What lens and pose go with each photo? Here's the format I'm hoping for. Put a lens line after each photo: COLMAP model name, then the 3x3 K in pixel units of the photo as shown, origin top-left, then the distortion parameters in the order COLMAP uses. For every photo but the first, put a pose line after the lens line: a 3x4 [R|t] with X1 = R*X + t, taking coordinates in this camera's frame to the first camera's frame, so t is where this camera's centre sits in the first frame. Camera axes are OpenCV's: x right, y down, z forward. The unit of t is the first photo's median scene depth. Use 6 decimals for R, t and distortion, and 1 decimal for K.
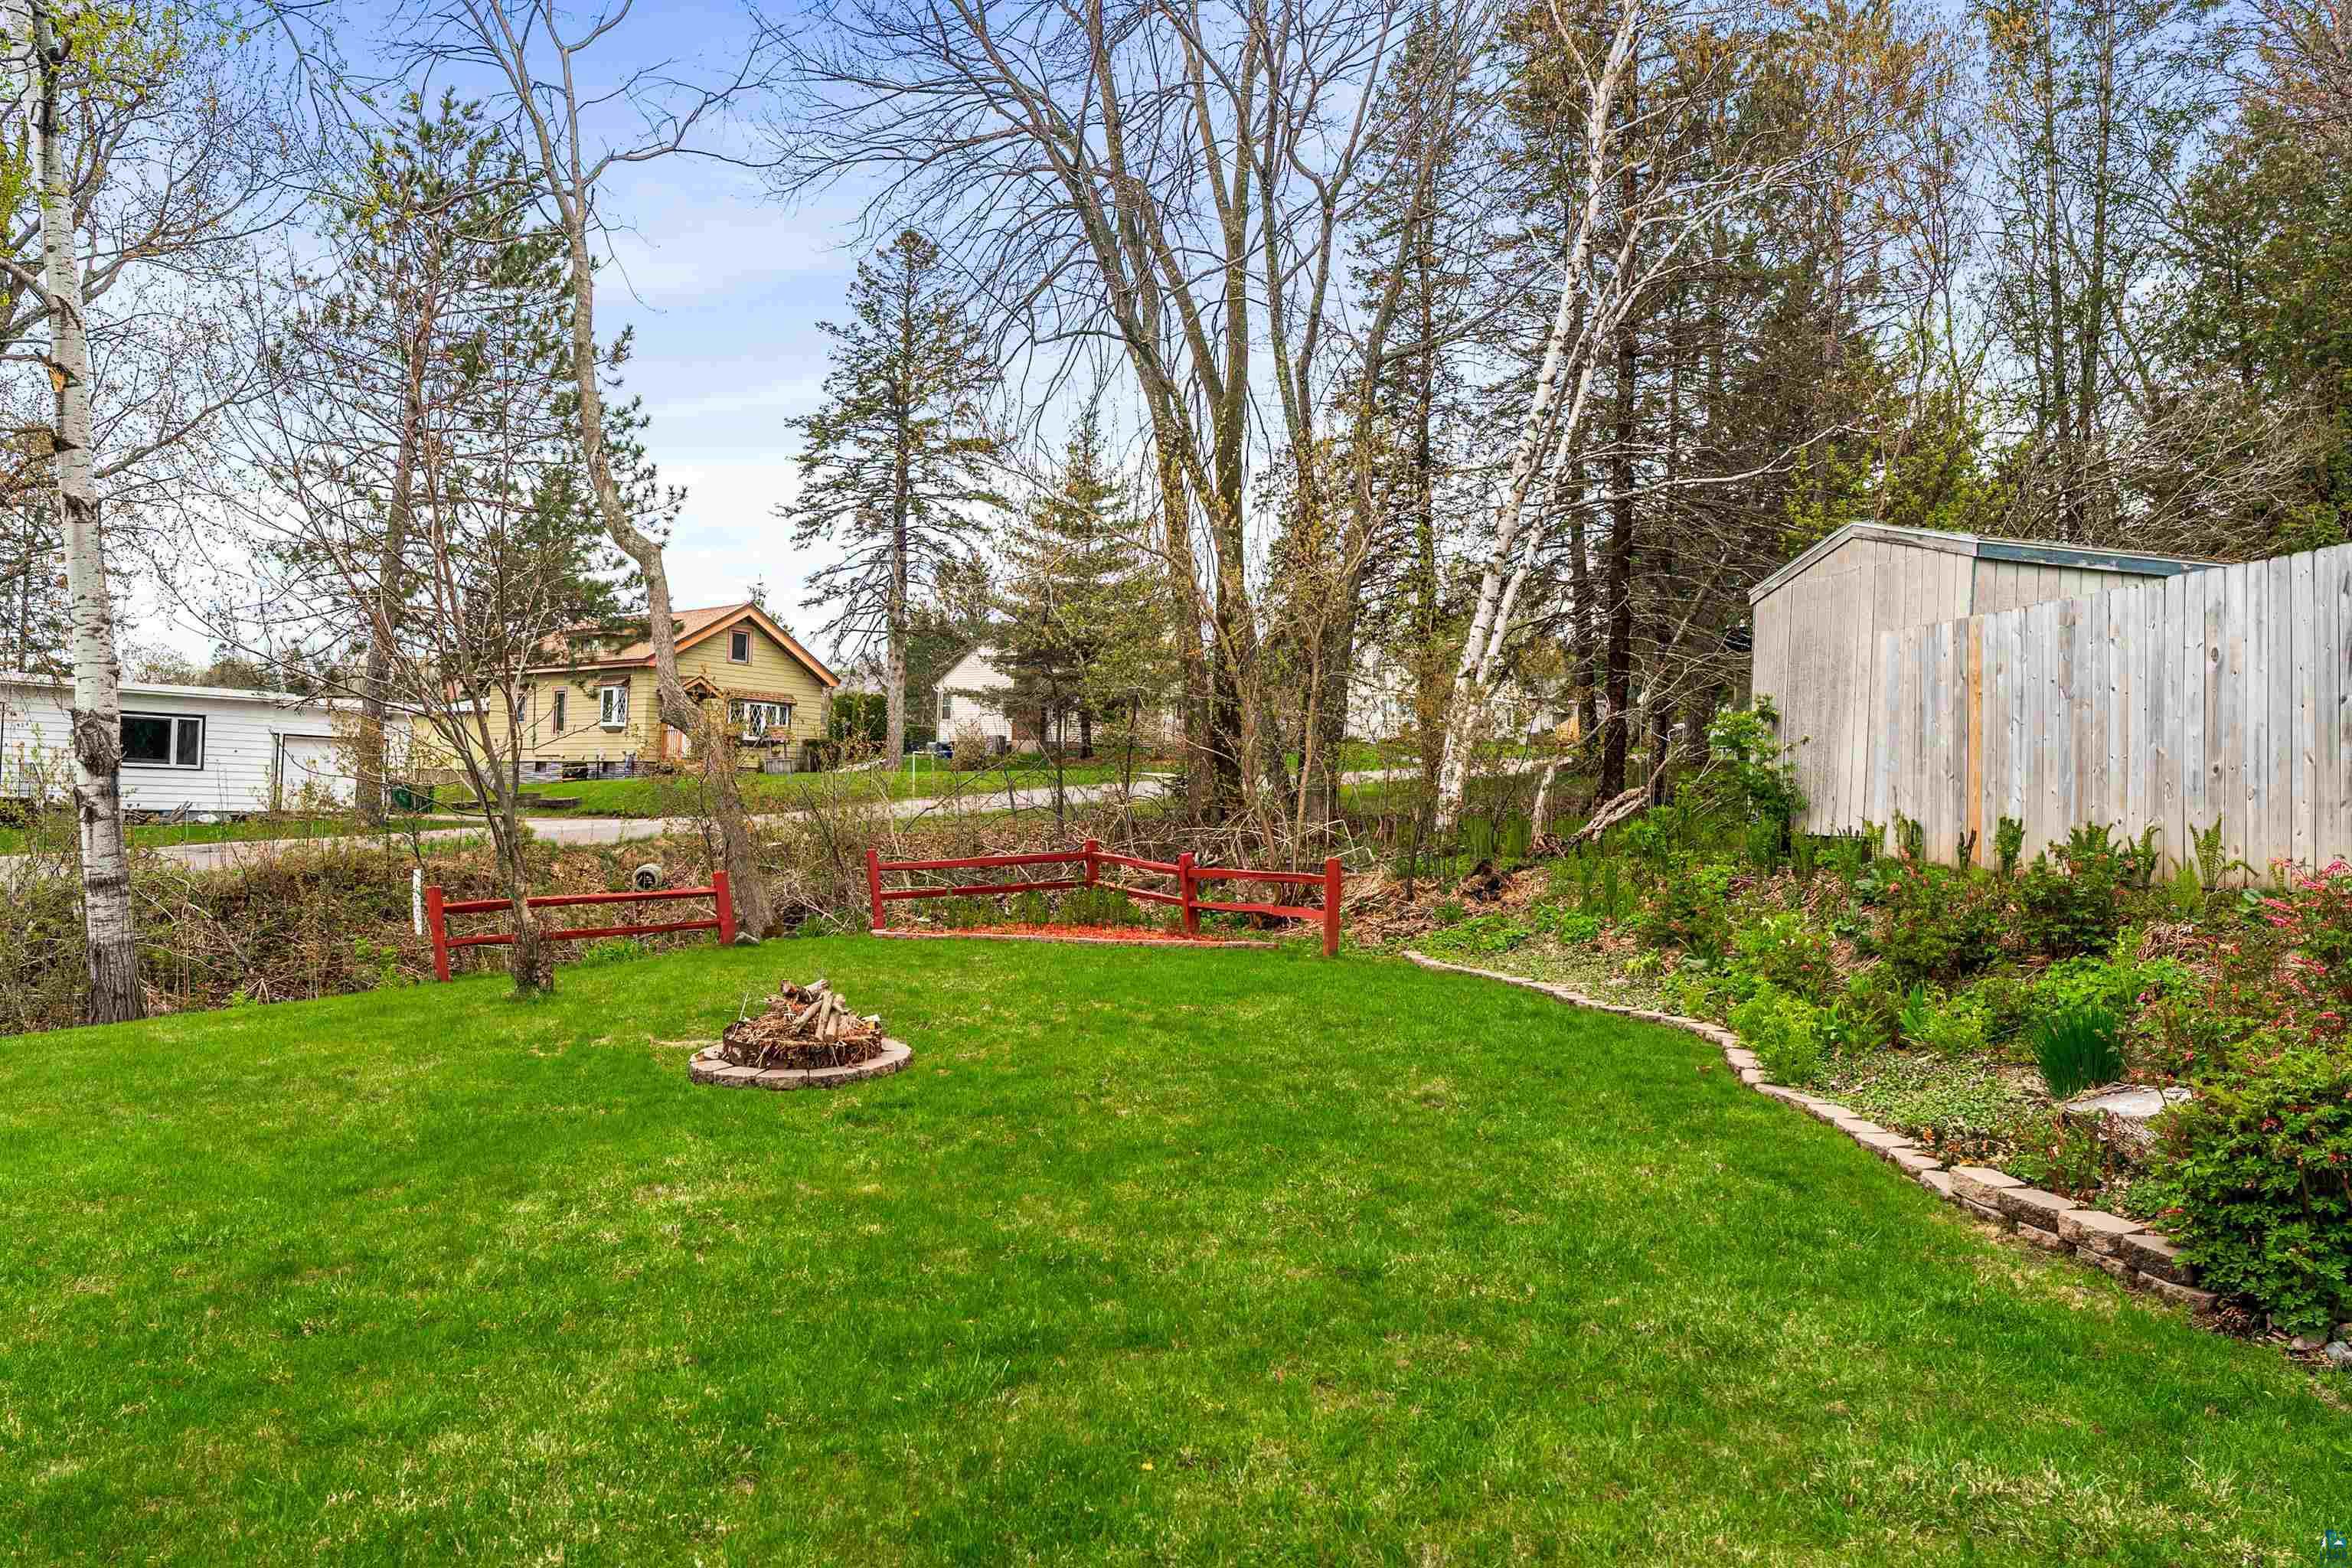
lens RADIAL K [[1614.6, 0, 1175.0], [0, 1614.6, 782.3], [0, 0, 1]] dist [0.018327, -0.007536]
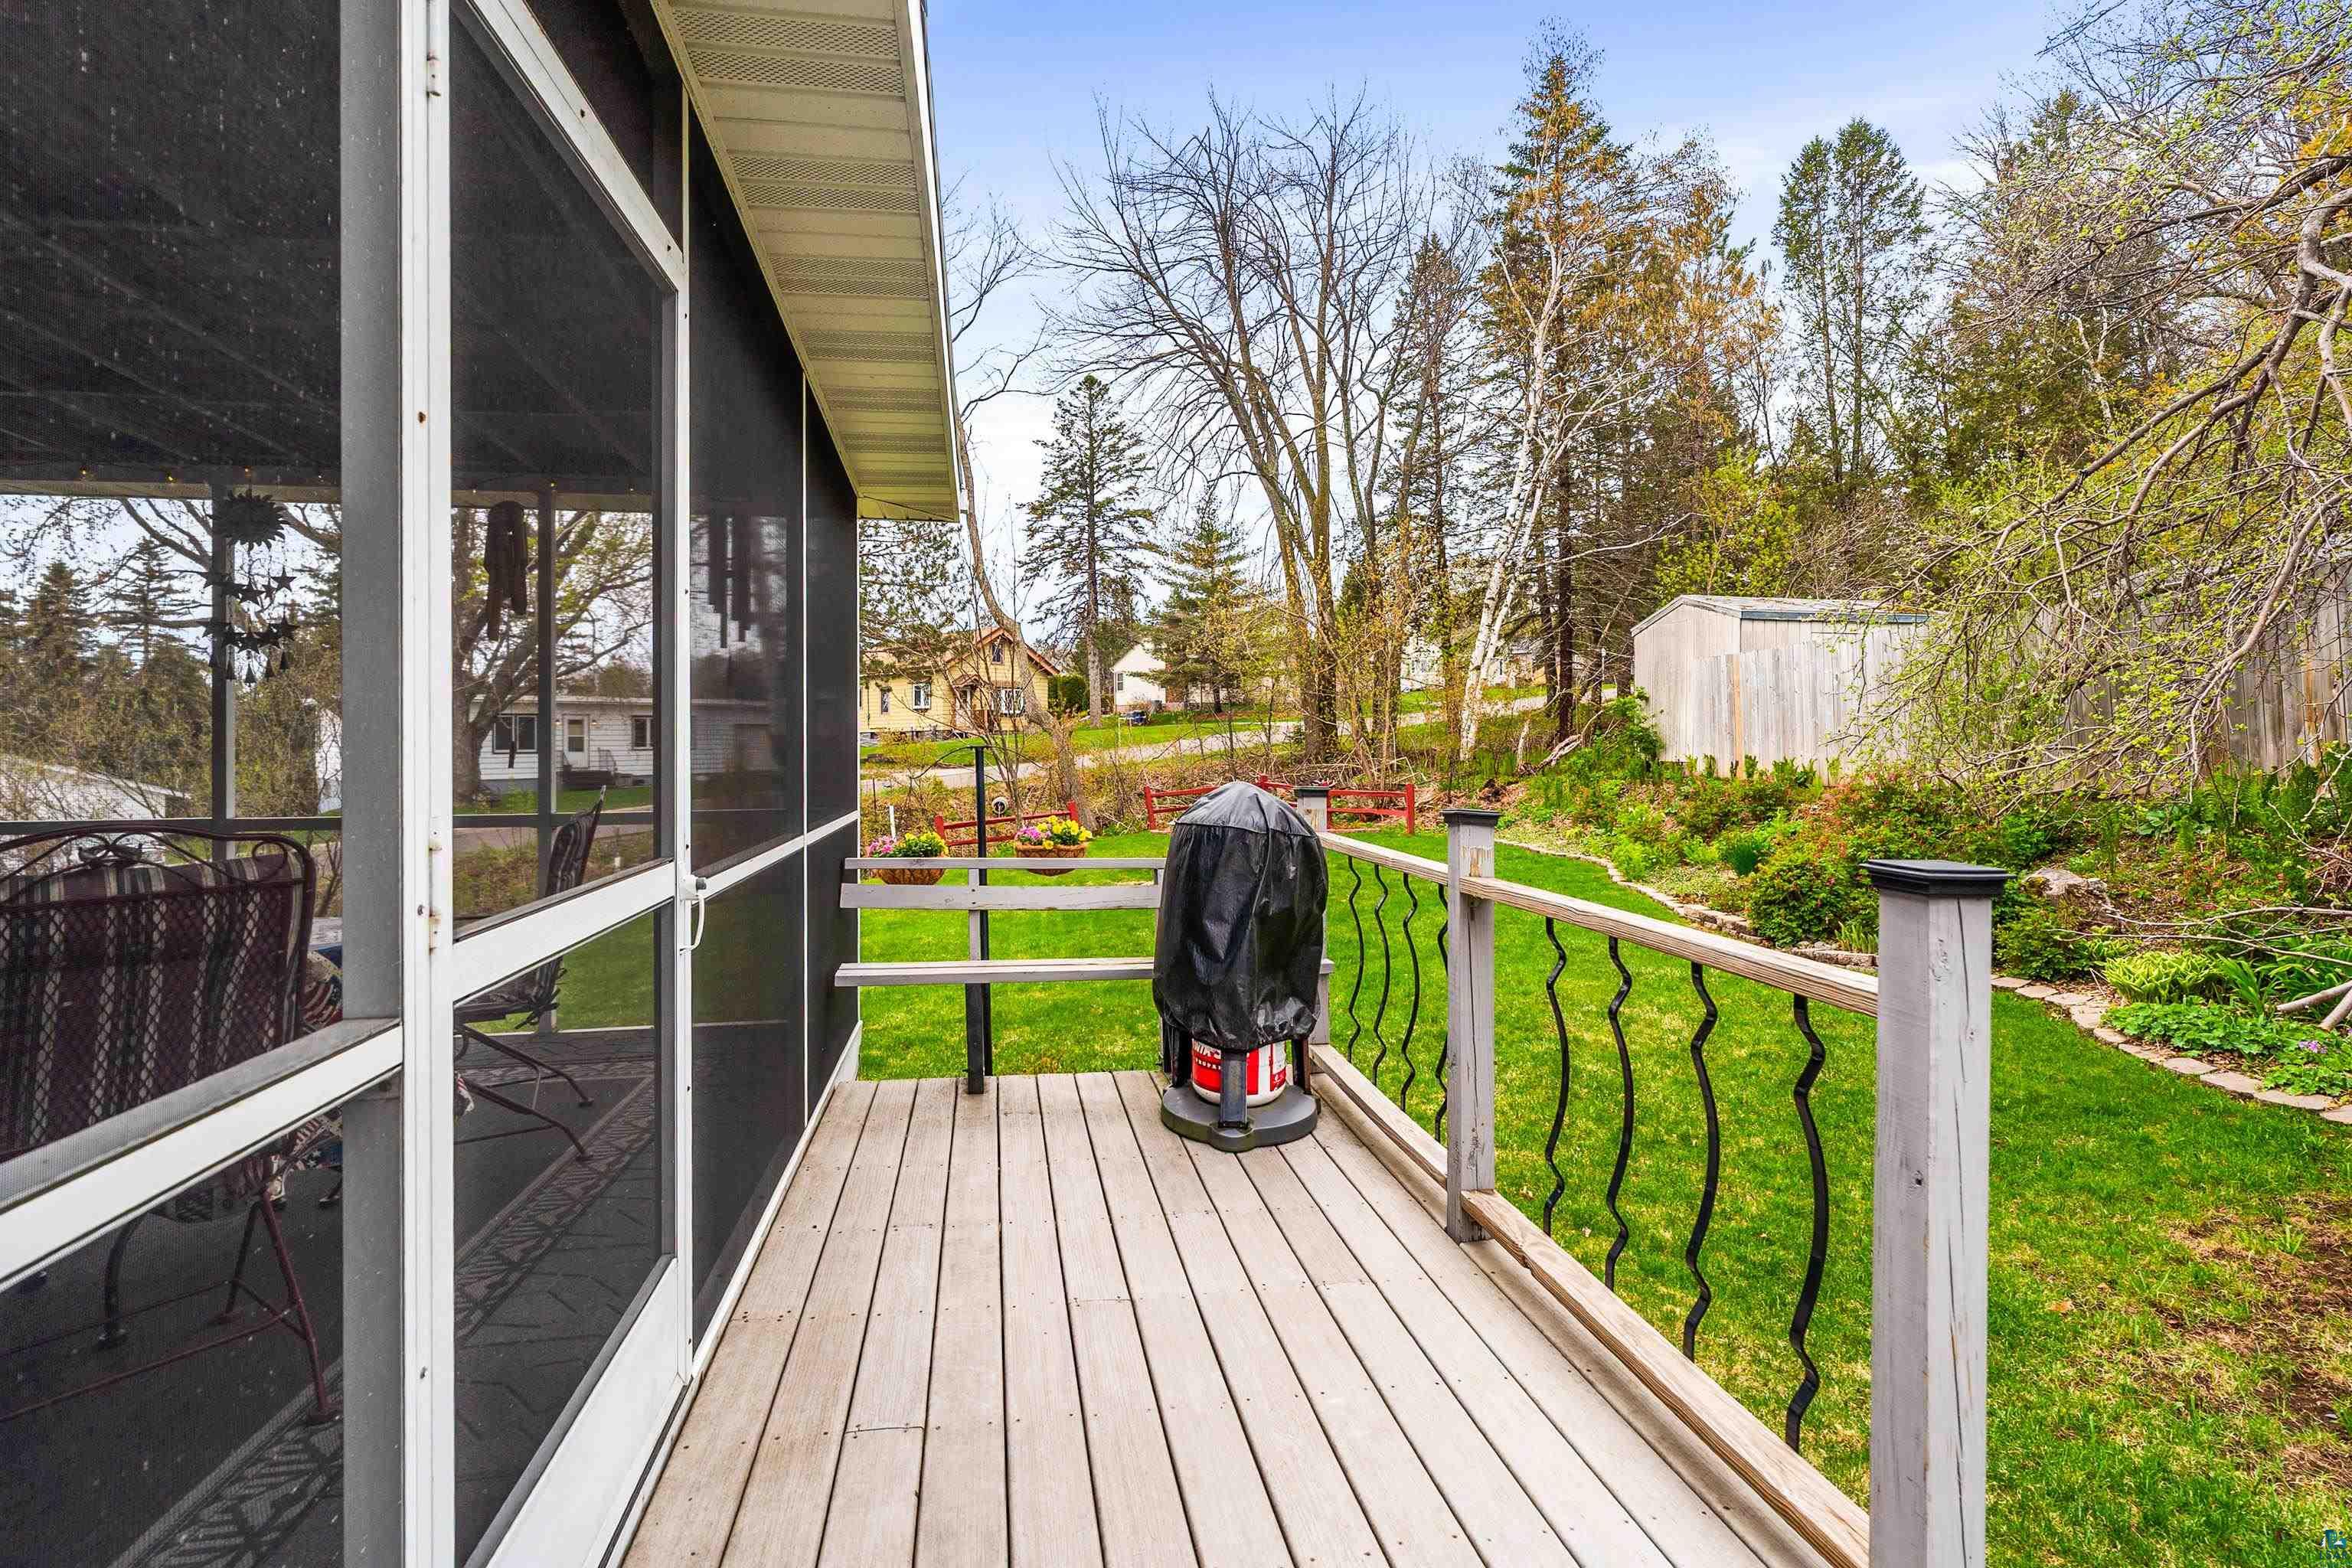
lens RADIAL K [[1142.5, 0, 1171.0], [0, 1142.5, 733.1], [0, 0, 1]] dist [0.002147, 0.000309]
pose [[0.995930, -0.042203, -0.079635, -0.030219], [0.042915, 0.999052, 0.007252, -0.014146], [0.079253, -0.010640, 0.996798, -0.150567]]
